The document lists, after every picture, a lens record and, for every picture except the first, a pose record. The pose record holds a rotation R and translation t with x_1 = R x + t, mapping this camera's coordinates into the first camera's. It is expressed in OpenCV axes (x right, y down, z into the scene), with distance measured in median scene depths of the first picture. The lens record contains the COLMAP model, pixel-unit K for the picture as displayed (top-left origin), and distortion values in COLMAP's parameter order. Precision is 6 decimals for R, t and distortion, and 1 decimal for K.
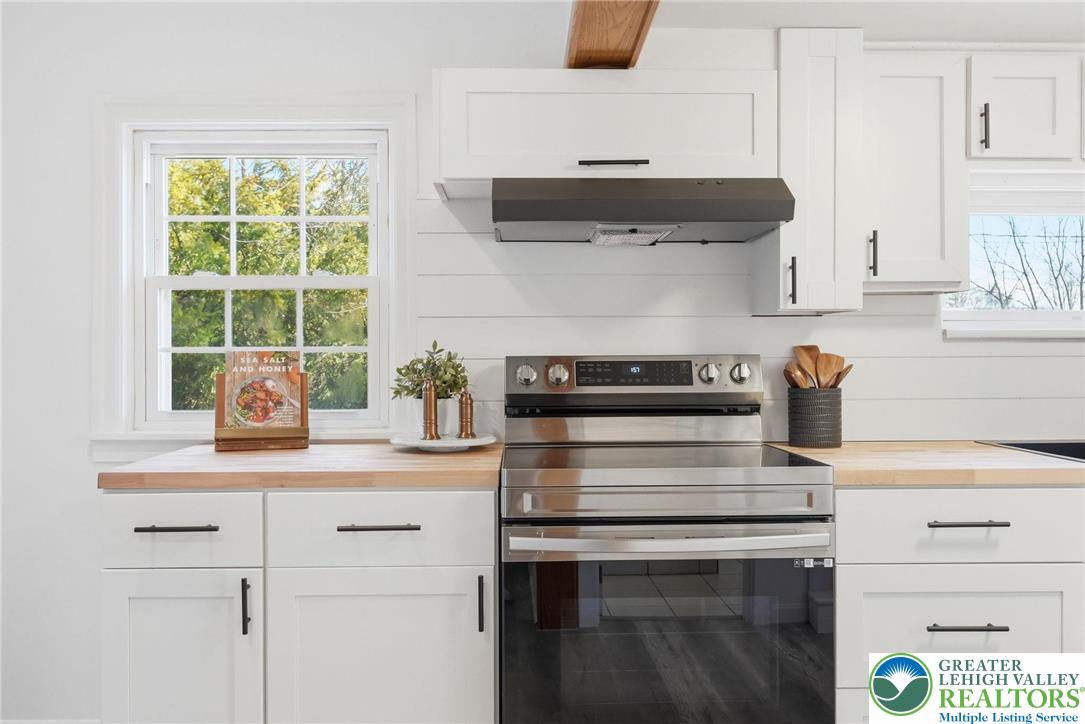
lens RADIAL K [[866.3, 0, 543.2], [0, 866.3, 353.2], [0, 0, 1]] dist [0.001070, 0.000901]
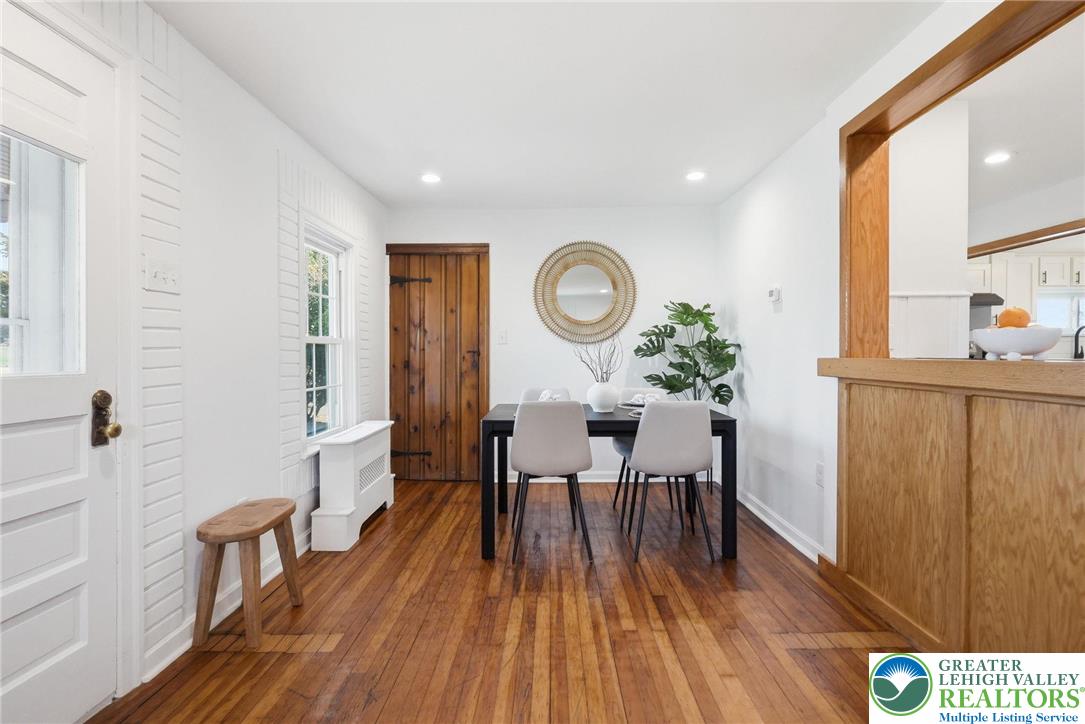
lens RADIAL K [[538.2, 0, 544.6], [0, 538.2, 354.6], [0, 0, 1]] dist [-0.002347, 0.000069]
pose [[0.999673, -0.002328, -0.025462, -1.490764], [0.002551, 0.999958, 0.008750, 0.034635], [0.025440, -0.008812, 0.999638, -1.267622]]
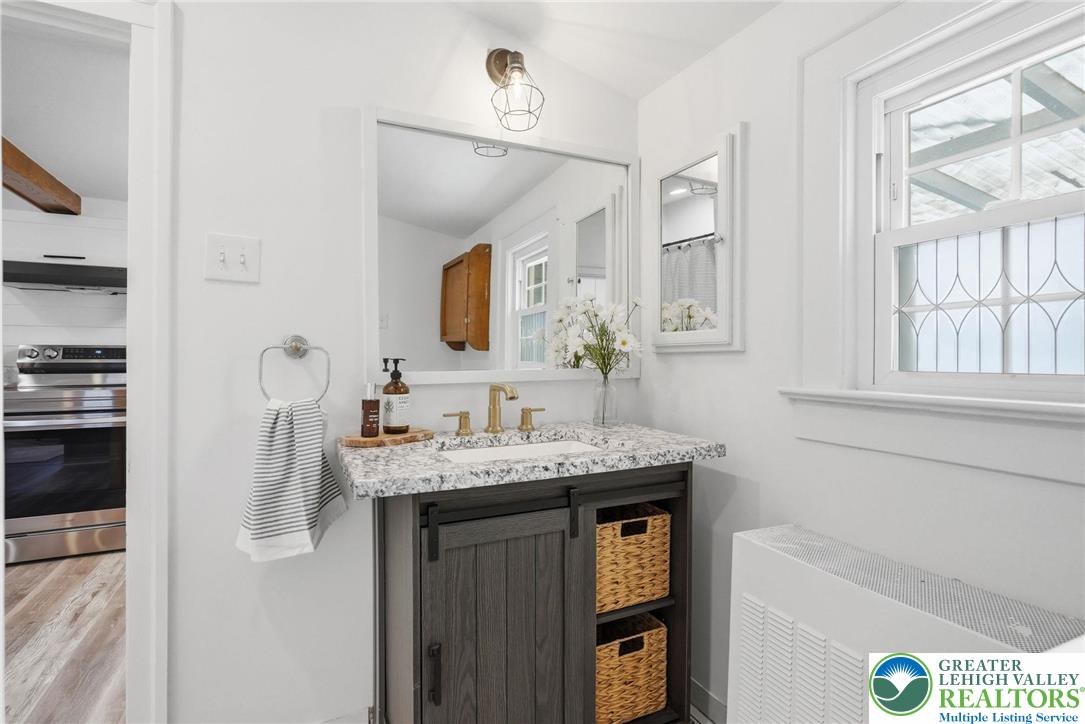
lens RADIAL K [[527.5, 0, 540.4], [0, 527.5, 357.4], [0, 0, 1]] dist [-0.002802, 0.000638]
pose [[0.910570, 0.002993, 0.413343, 0.590004], [-0.003805, 0.999992, 0.001142, 0.028565], [-0.413336, -0.002613, 0.910575, -0.684820]]
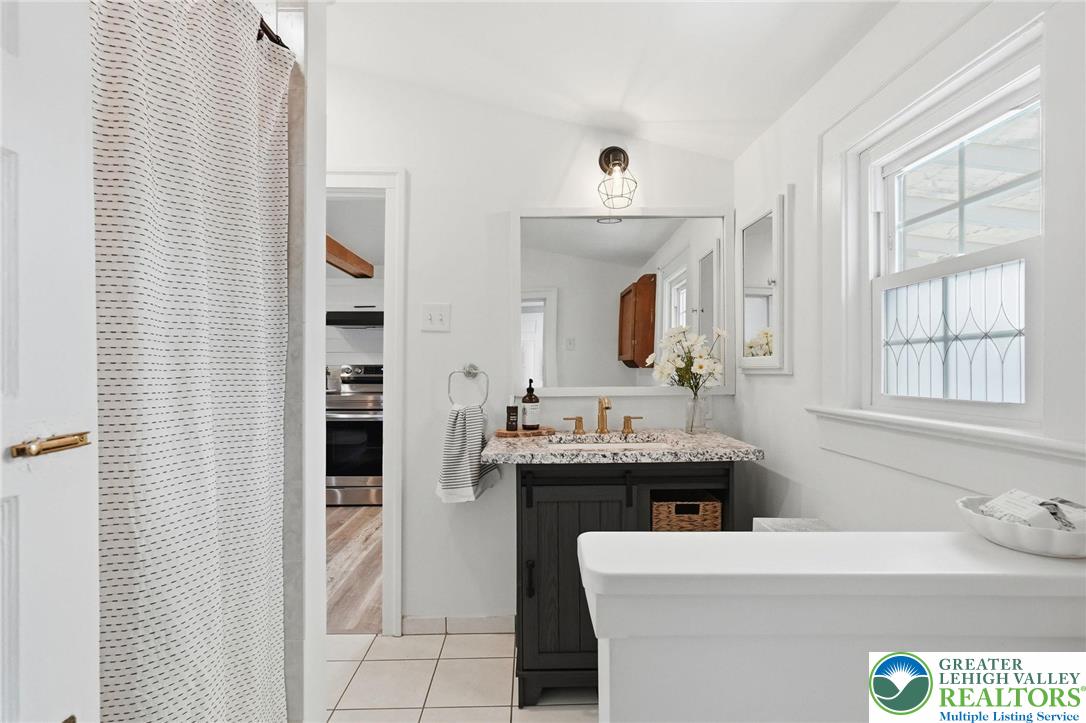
lens RADIAL K [[526.3, 0, 543.0], [0, 526.3, 361.5], [0, 0, 1]] dist [-0.001458, 0.000055]
pose [[0.999997, 0.001069, 0.002195, 0.711909], [-0.001045, 0.999943, -0.010589, 0.010727], [-0.002206, 0.010587, 0.999942, -0.962651]]
